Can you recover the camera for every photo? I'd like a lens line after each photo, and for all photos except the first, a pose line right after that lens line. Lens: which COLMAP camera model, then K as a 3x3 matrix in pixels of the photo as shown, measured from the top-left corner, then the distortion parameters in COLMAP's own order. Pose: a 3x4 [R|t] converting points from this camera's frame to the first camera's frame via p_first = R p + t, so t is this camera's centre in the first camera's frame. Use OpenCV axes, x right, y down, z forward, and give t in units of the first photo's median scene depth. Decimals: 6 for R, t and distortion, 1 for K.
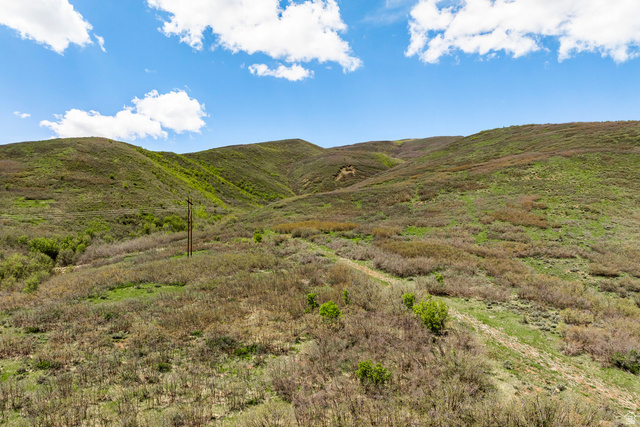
lens RADIAL K [[449.2, 0, 323.1], [0, 449.2, 240.4], [0, 0, 1]] dist [-0.043005, 0.006449]
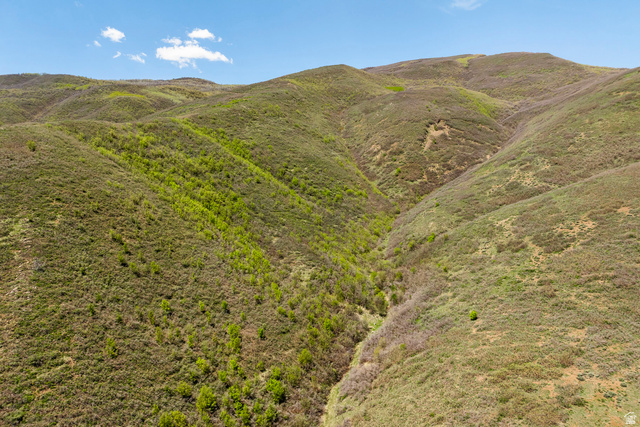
lens RADIAL K [[449.2, 0, 323.1], [0, 449.2, 240.4], [0, 0, 1]] dist [-0.043005, 0.006449]
pose [[0.998577, -0.008714, -0.052621, -0.100320], [0.018445, 0.982114, 0.187384, -0.149616], [0.050046, -0.188087, 0.980876, 0.382810]]
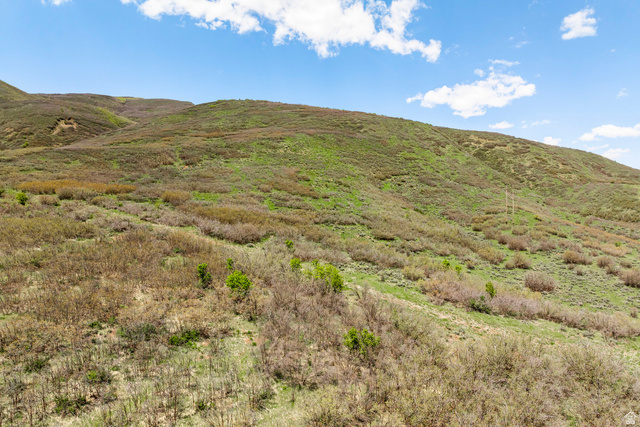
lens RADIAL K [[449.2, 0, 323.1], [0, 449.2, 240.4], [0, 0, 1]] dist [-0.043005, 0.006449]
pose [[0.820192, -0.018705, 0.571783, -0.037918], [-0.022064, 0.997688, 0.064287, 0.001580], [-0.571663, -0.065343, 0.817882, 0.020074]]
